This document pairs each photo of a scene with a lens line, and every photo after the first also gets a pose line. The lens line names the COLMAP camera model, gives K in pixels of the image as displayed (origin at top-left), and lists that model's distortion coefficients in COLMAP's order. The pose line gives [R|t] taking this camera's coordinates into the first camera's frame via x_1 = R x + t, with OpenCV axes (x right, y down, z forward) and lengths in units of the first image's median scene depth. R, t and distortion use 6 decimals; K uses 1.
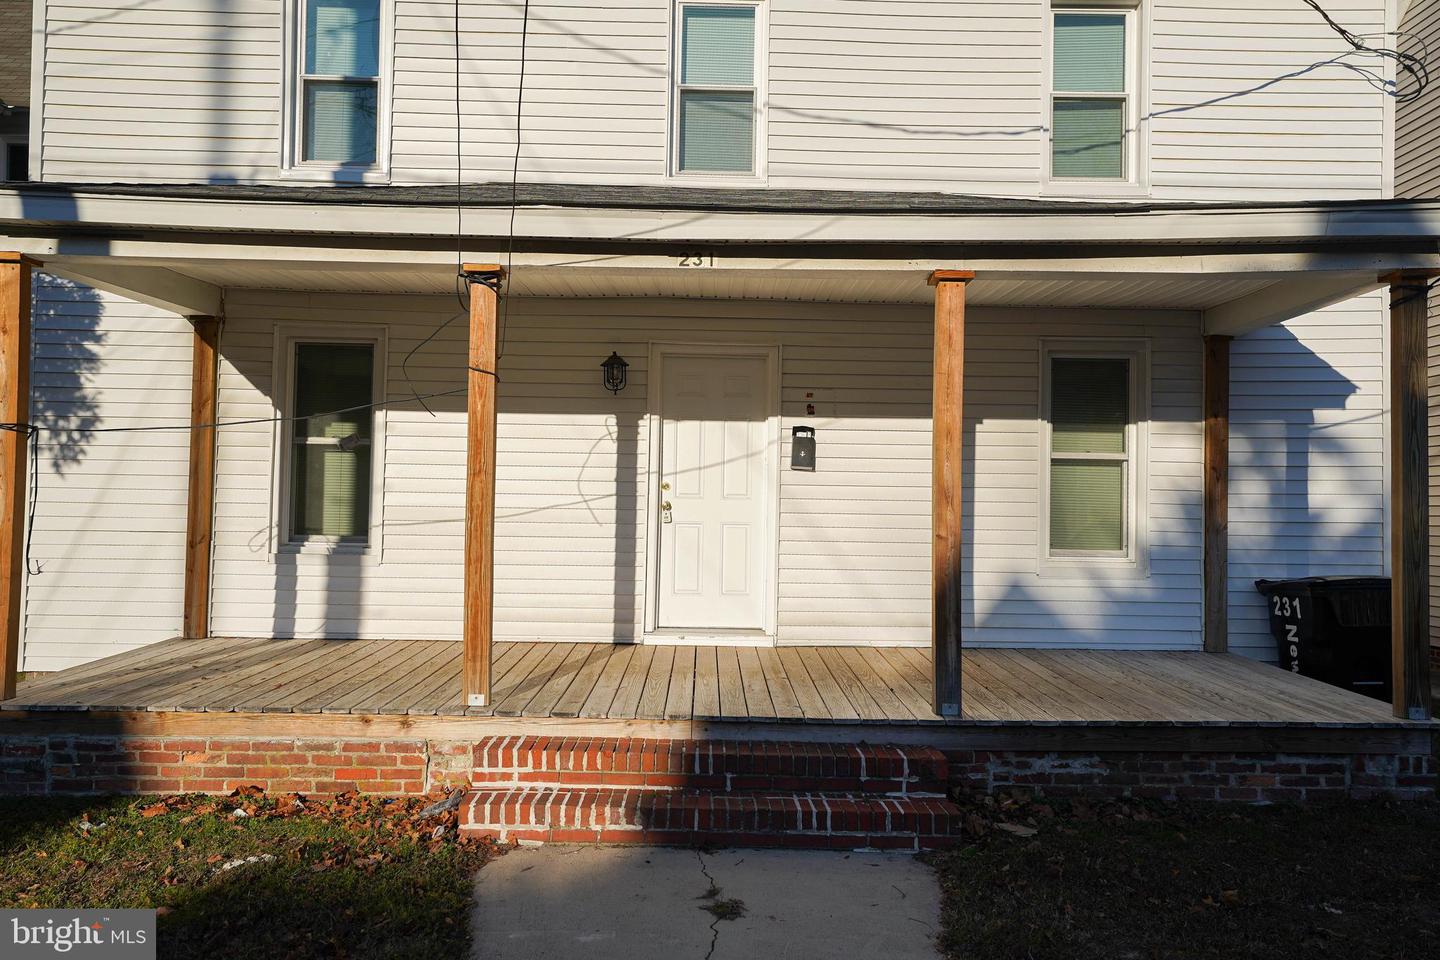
lens RADIAL K [[991.8, 0, 723.2], [0, 991.8, 477.0], [0, 0, 1]] dist [0.027693, -0.004528]
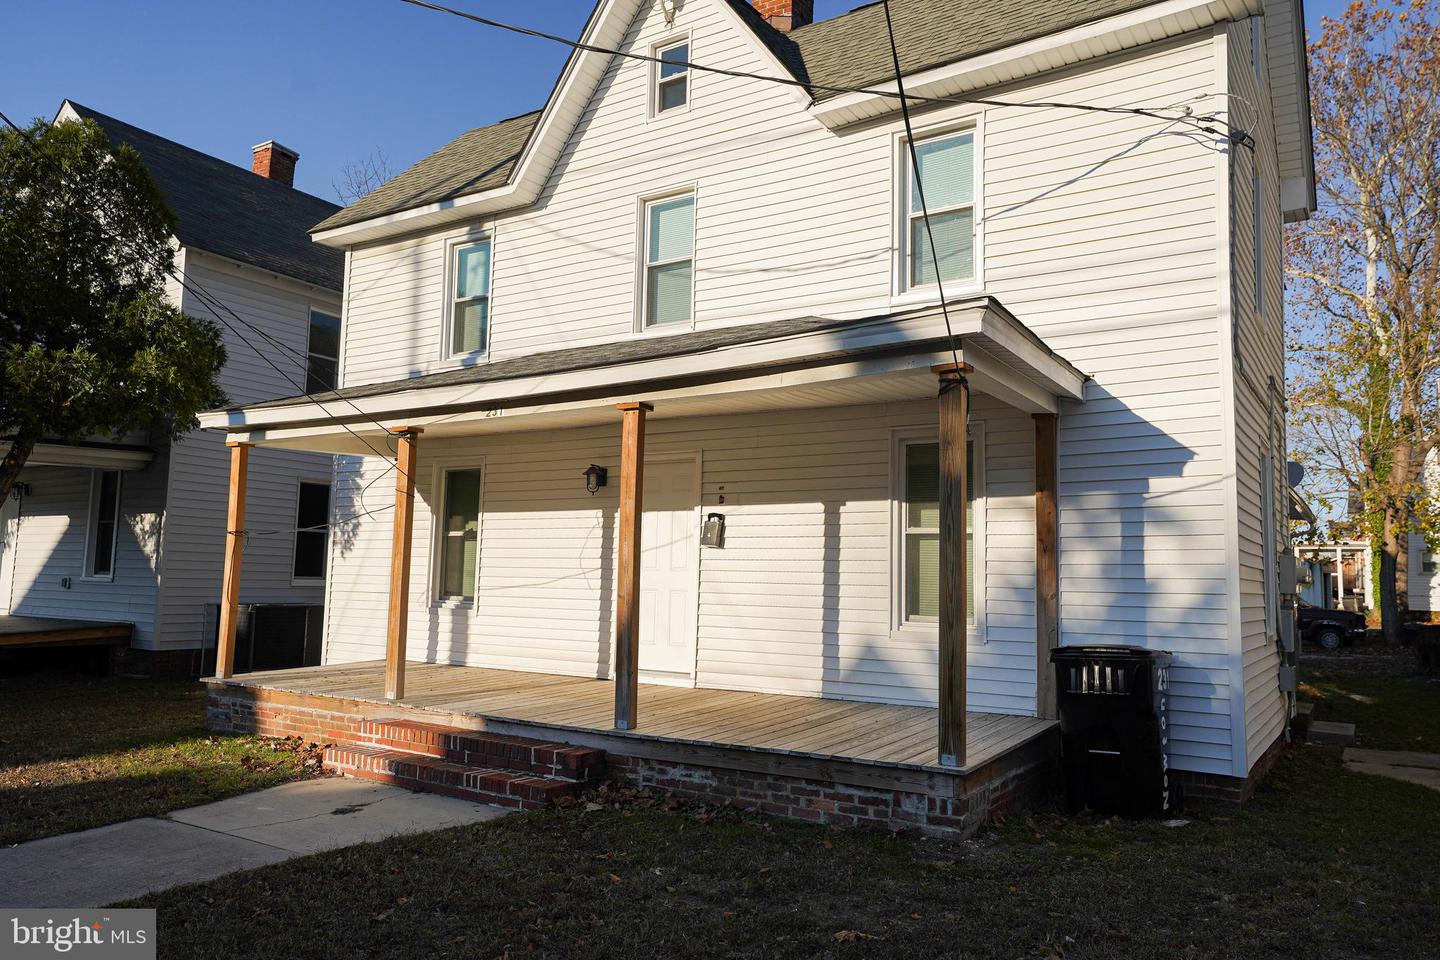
lens RADIAL K [[991.8, 0, 728.7], [0, 991.8, 479.7], [0, 0, 1]] dist [0.027693, -0.004528]
pose [[0.838226, -0.053368, -0.542706, 0.790459], [0.011255, 0.996681, -0.080626, 0.008596], [0.545207, 0.061475, 0.836044, -0.051930]]
